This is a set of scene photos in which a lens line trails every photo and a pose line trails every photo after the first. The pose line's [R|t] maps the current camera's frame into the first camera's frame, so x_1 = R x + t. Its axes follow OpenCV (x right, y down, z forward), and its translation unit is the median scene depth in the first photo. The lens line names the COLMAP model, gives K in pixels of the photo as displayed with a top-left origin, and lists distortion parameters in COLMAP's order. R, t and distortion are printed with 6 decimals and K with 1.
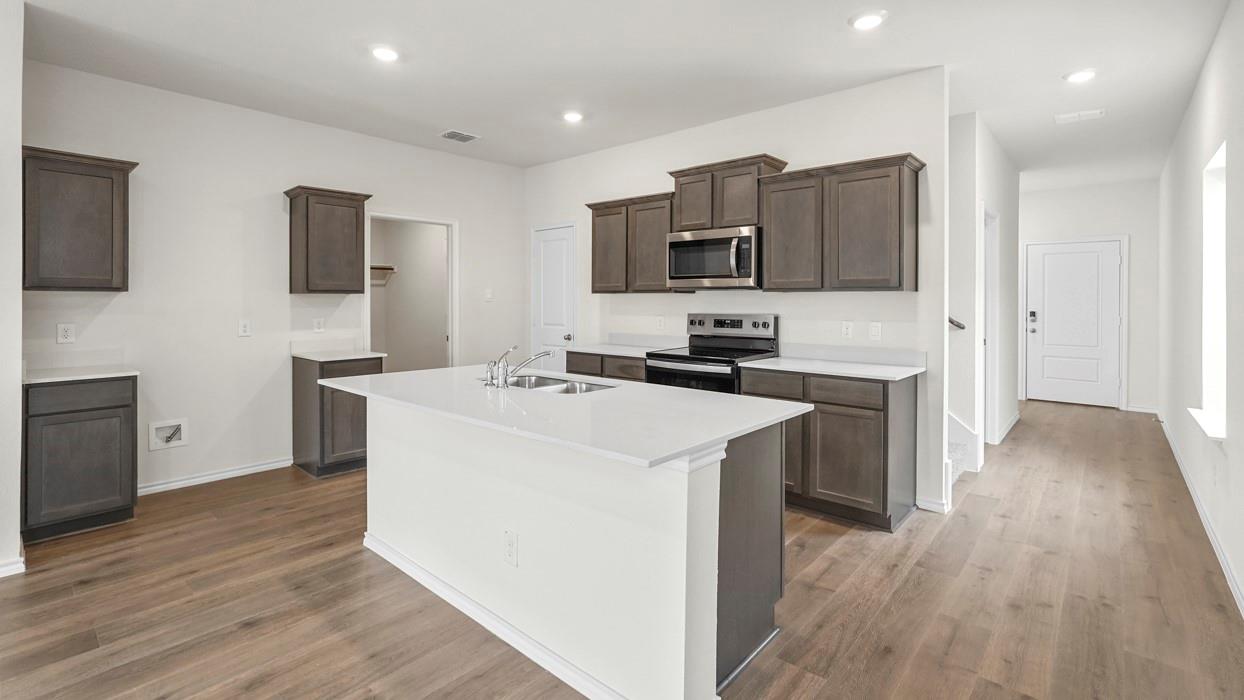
lens RADIAL K [[571.2, 0, 621.1], [0, 571.2, 292.7], [0, 0, 1]] dist [-0.000501, -0.000227]
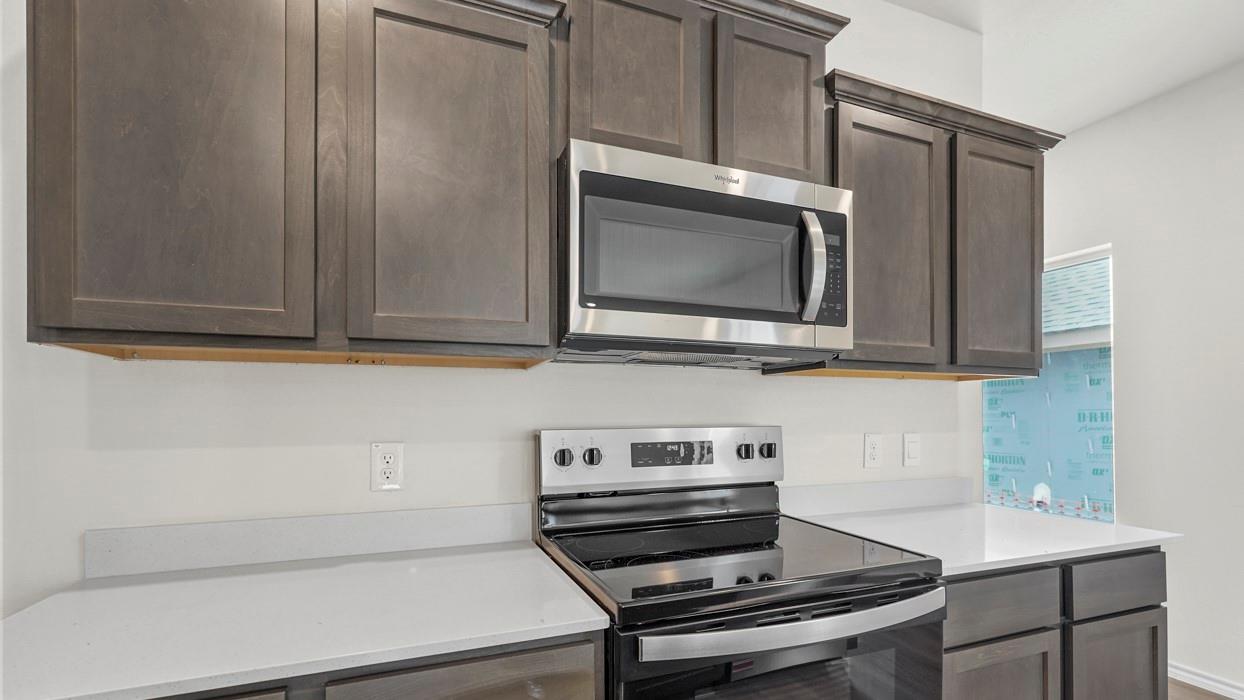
lens RADIAL K [[533.6, 0, 618.8], [0, 533.6, 417.0], [0, 0, 1]] dist [-0.002048, -0.000071]
pose [[0.449759, -0.002229, 0.893147, -0.139350], [-0.007062, 0.999957, 0.006052, 0.028778], [-0.893122, -0.009030, 0.449723, 0.889451]]
